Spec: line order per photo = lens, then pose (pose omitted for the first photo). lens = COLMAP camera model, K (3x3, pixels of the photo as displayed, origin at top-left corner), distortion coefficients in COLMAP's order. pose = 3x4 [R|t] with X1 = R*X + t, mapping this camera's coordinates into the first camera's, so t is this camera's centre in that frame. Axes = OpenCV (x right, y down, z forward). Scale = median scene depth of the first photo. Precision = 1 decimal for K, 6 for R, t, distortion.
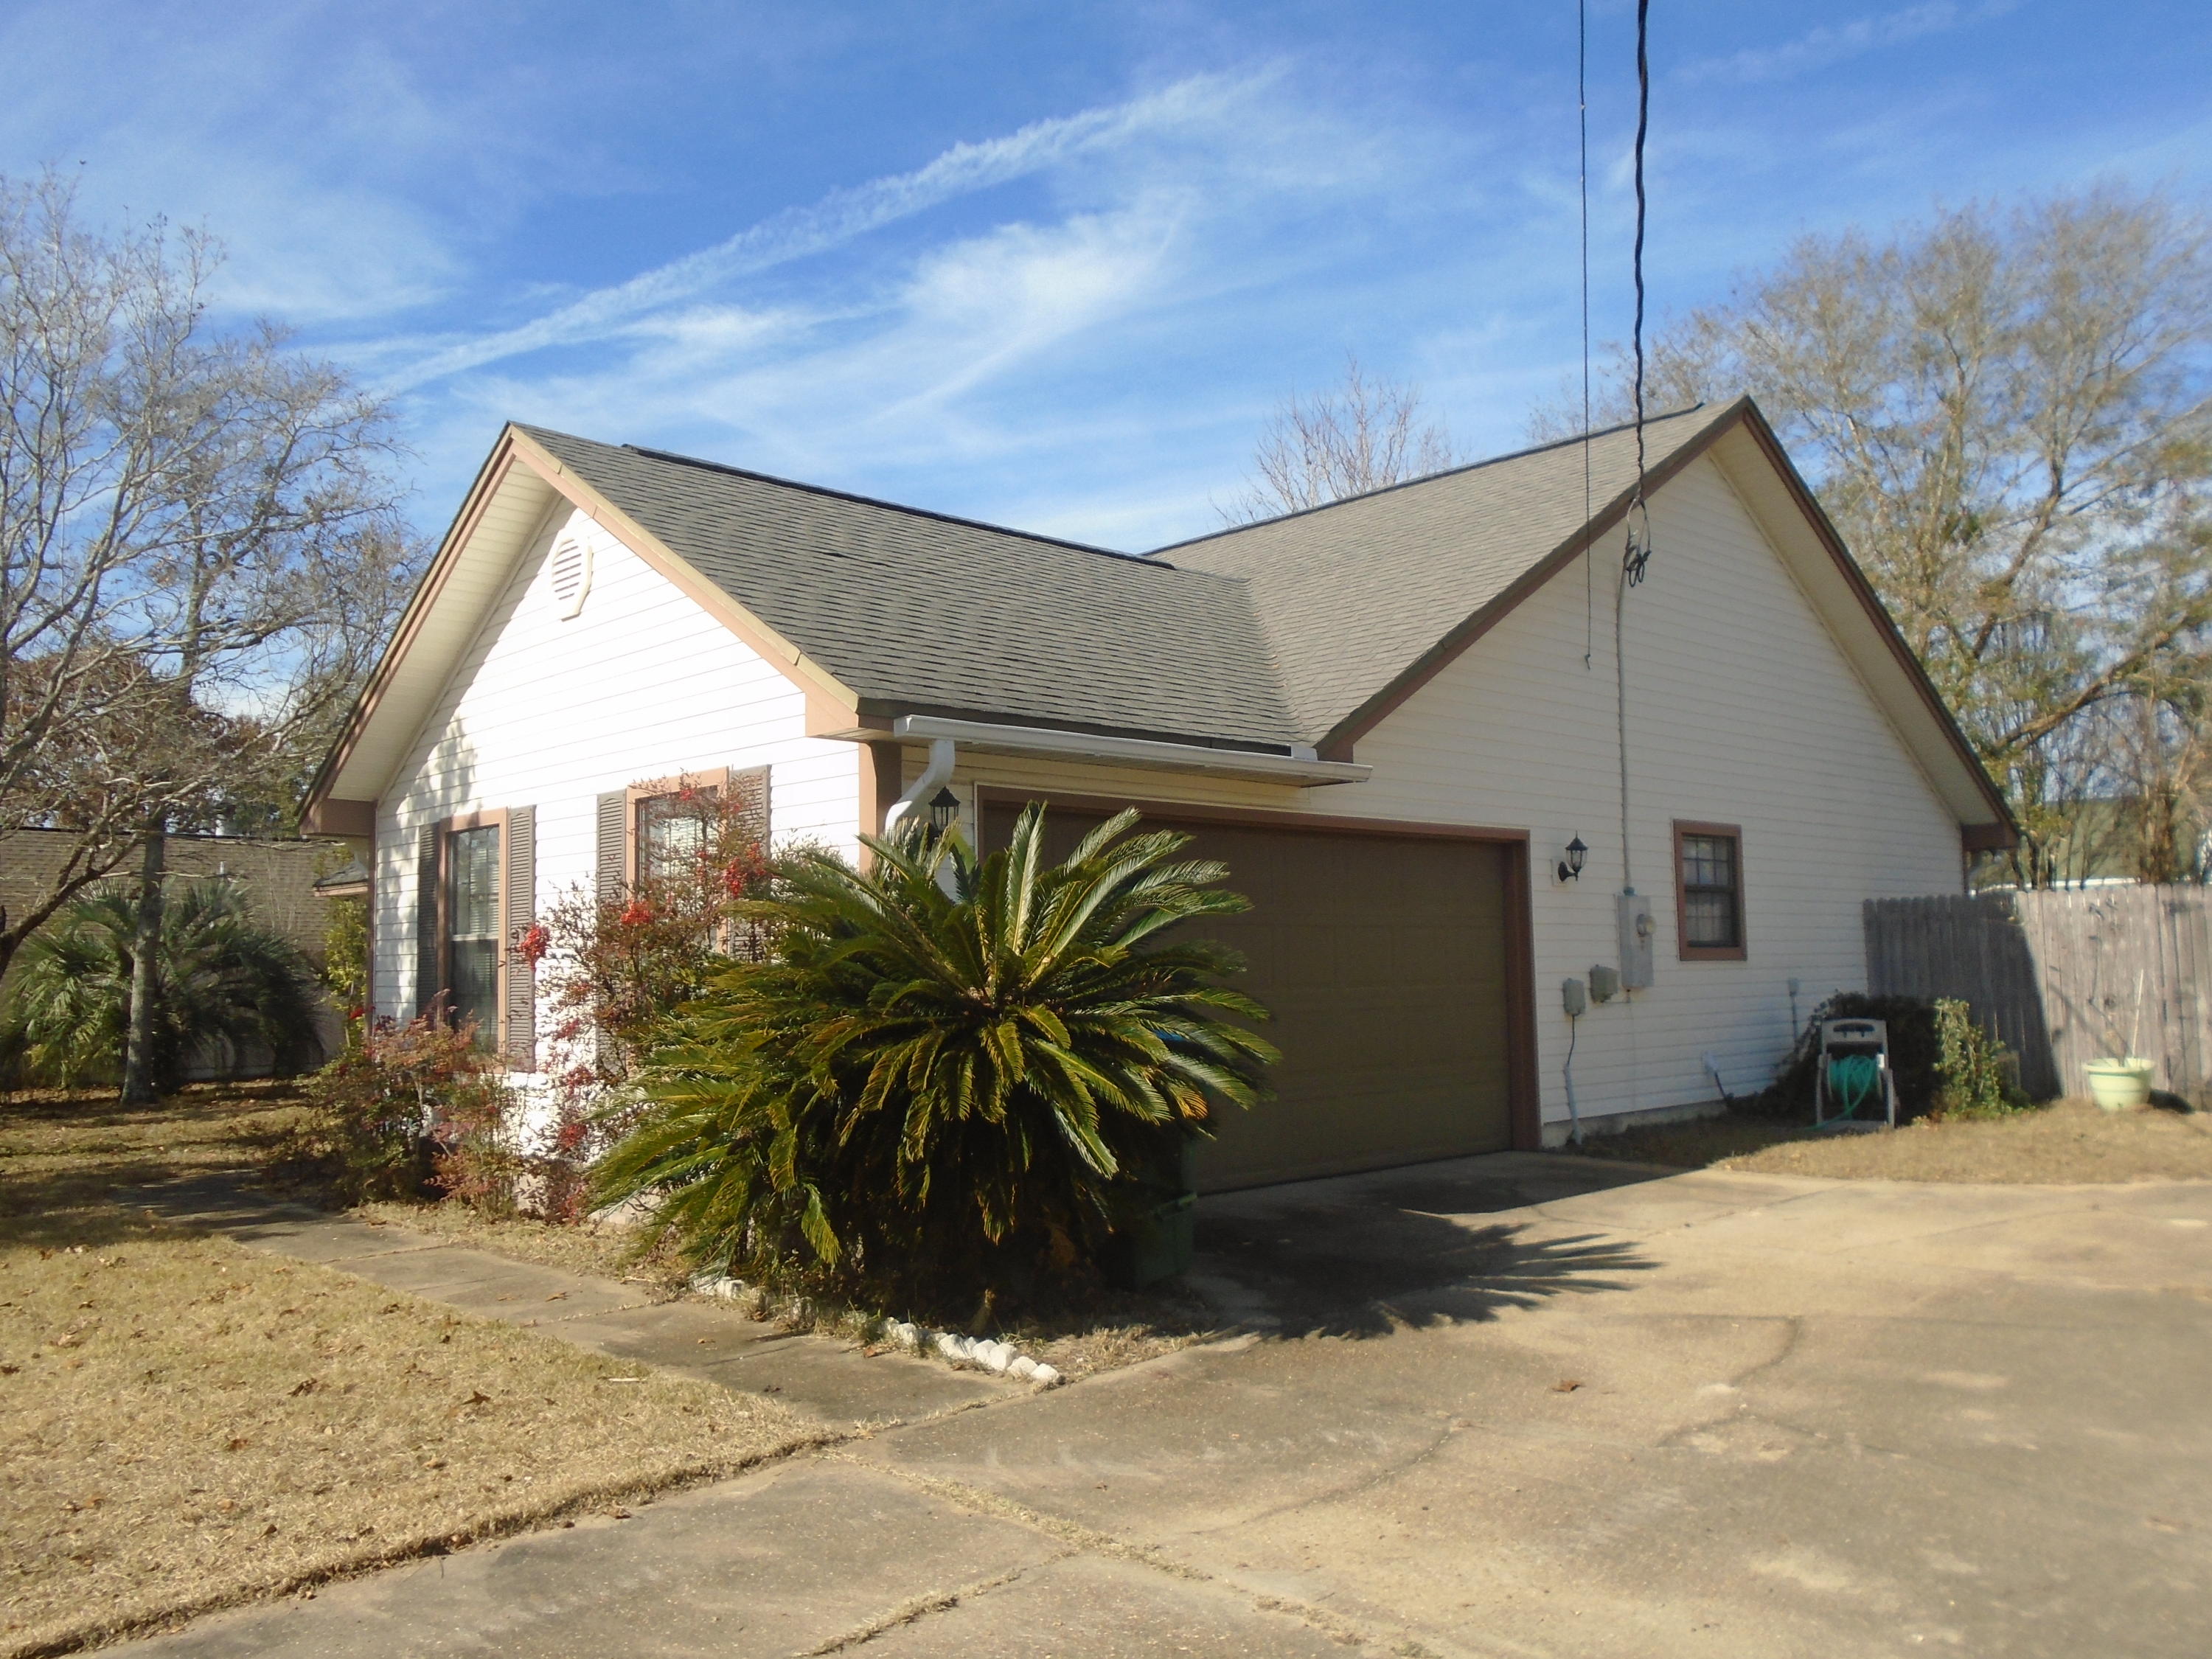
lens RADIAL K [[1705.0, 0, 1106.5], [0, 1705.0, 834.3], [0, 0, 1]] dist [-0.007991, 0.002328]
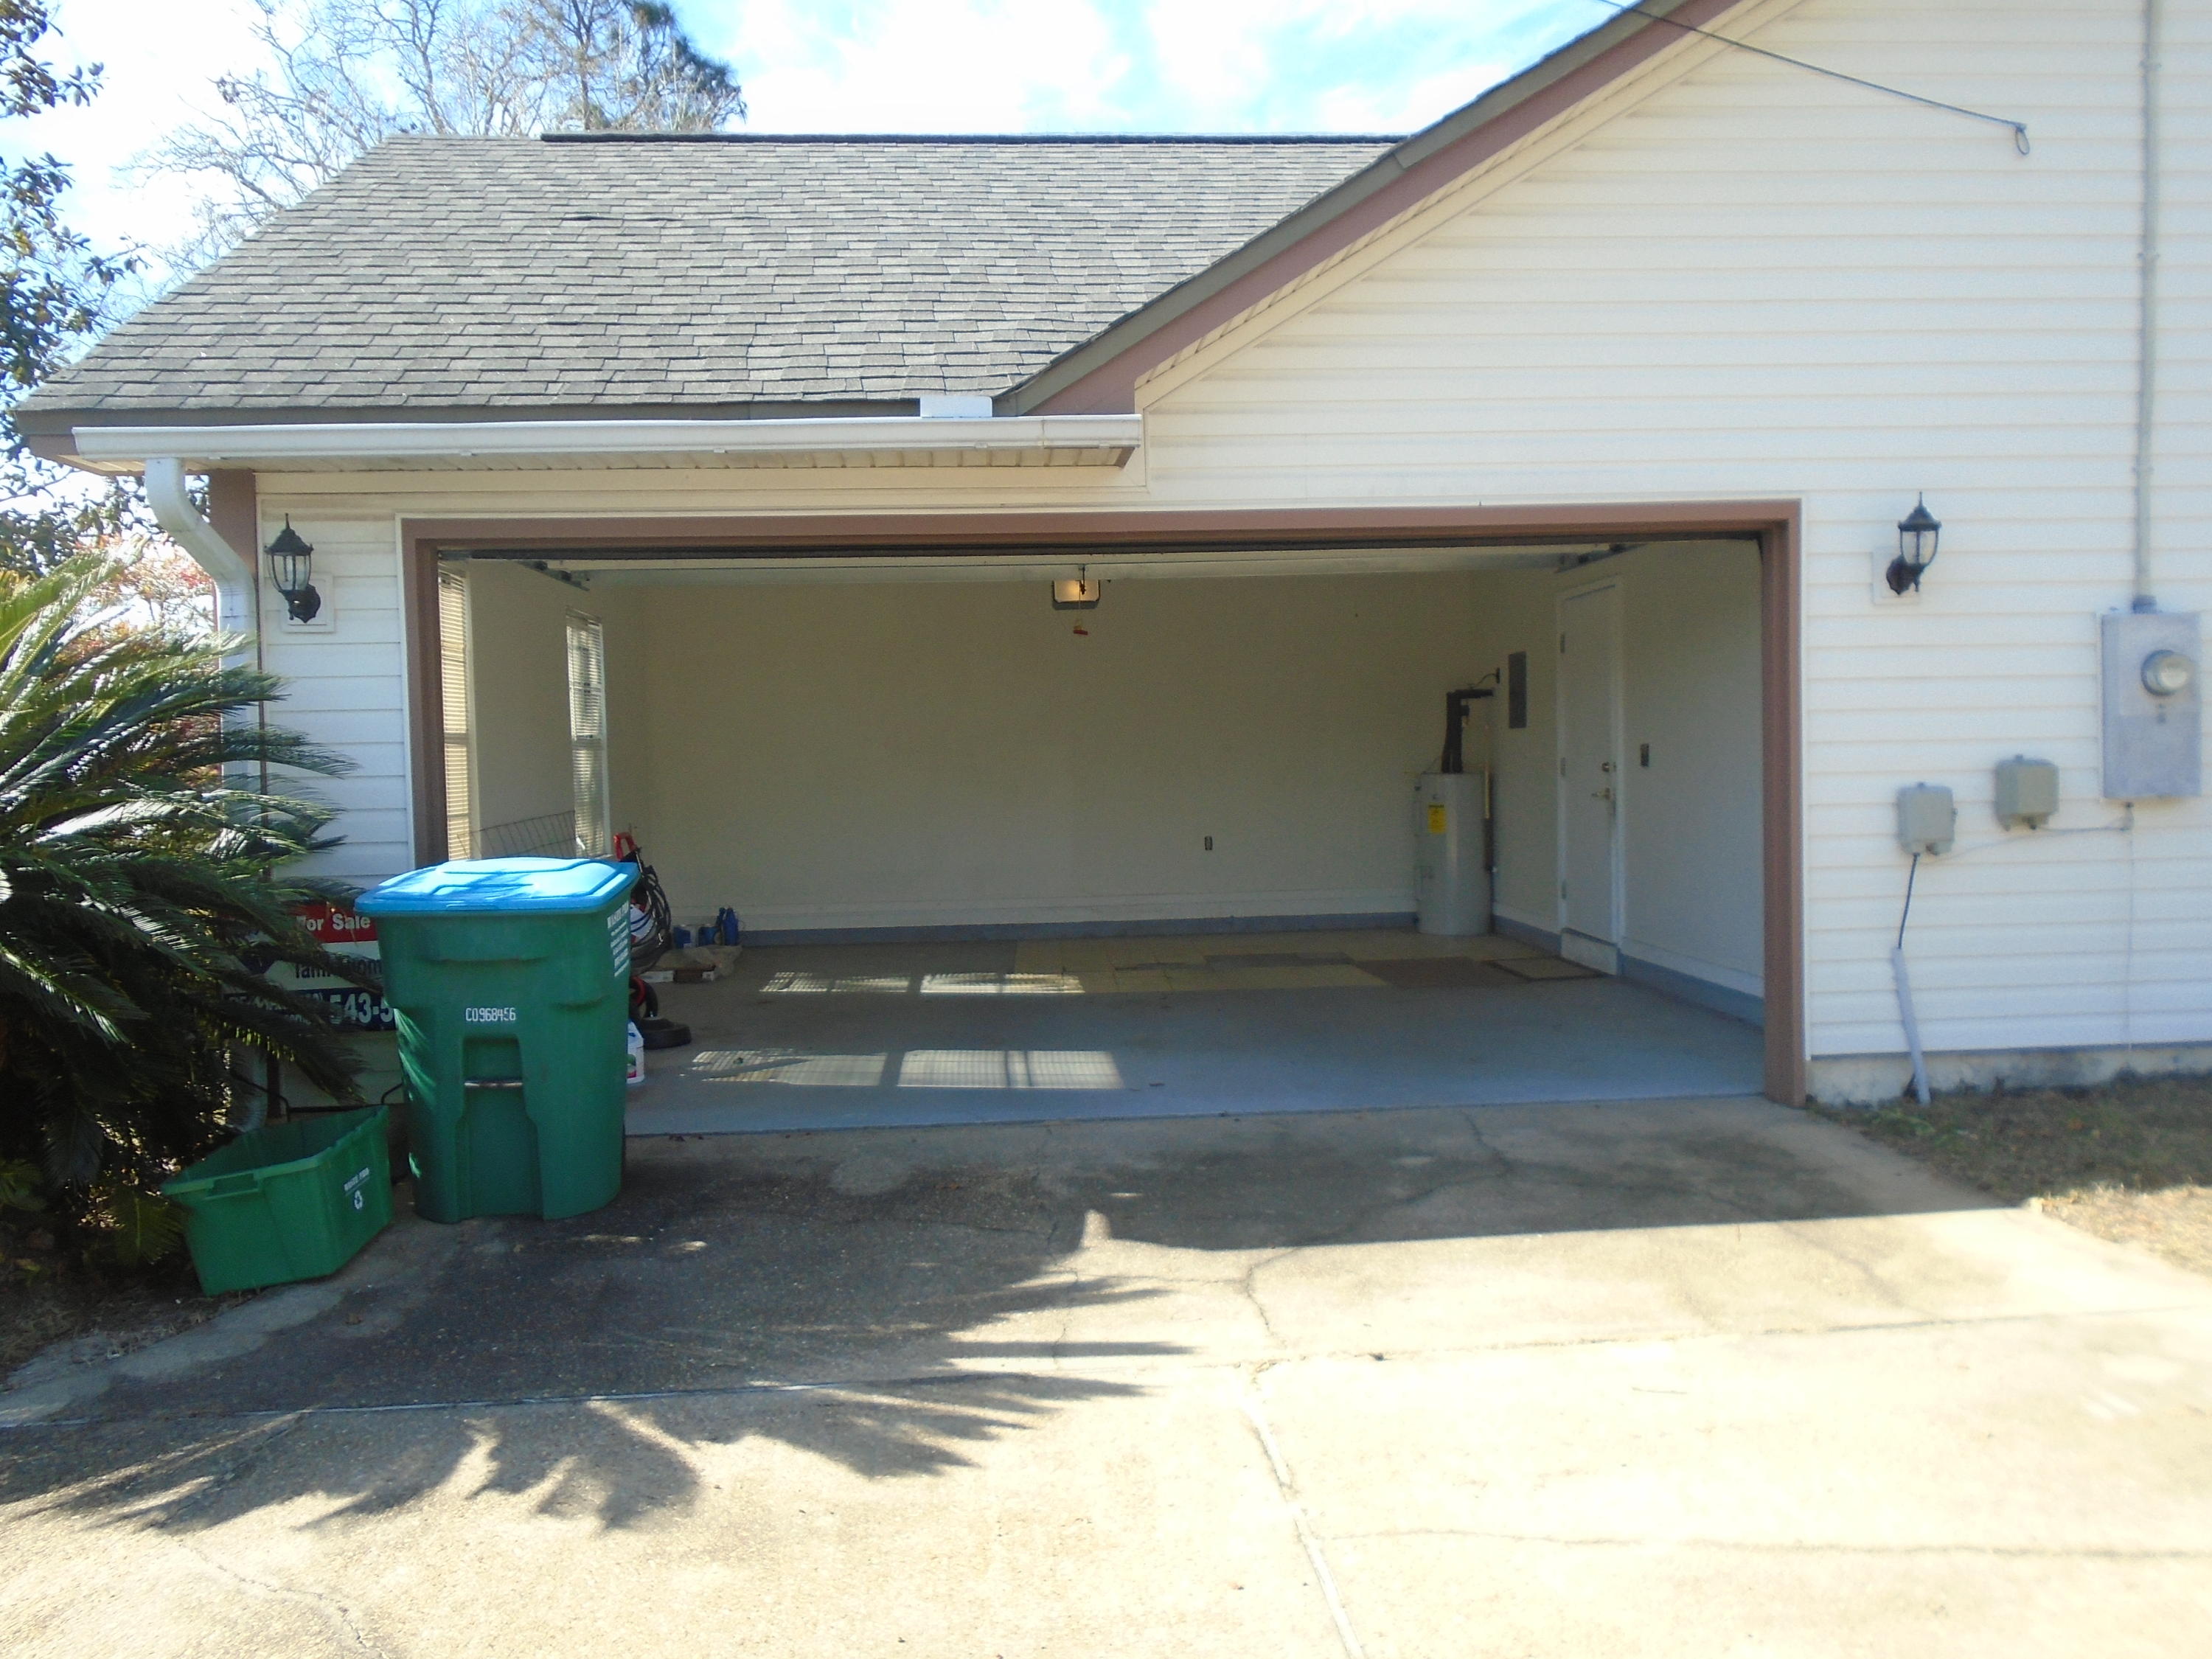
lens RADIAL K [[1705.0, 0, 1105.8], [0, 1705.0, 823.8], [0, 0, 1]] dist [-0.007991, 0.002328]
pose [[0.766004, 0.025463, -0.642332, 0.417887], [0.060860, 0.991854, 0.111897, 0.024546], [0.639949, -0.124805, 0.758215, 0.455014]]
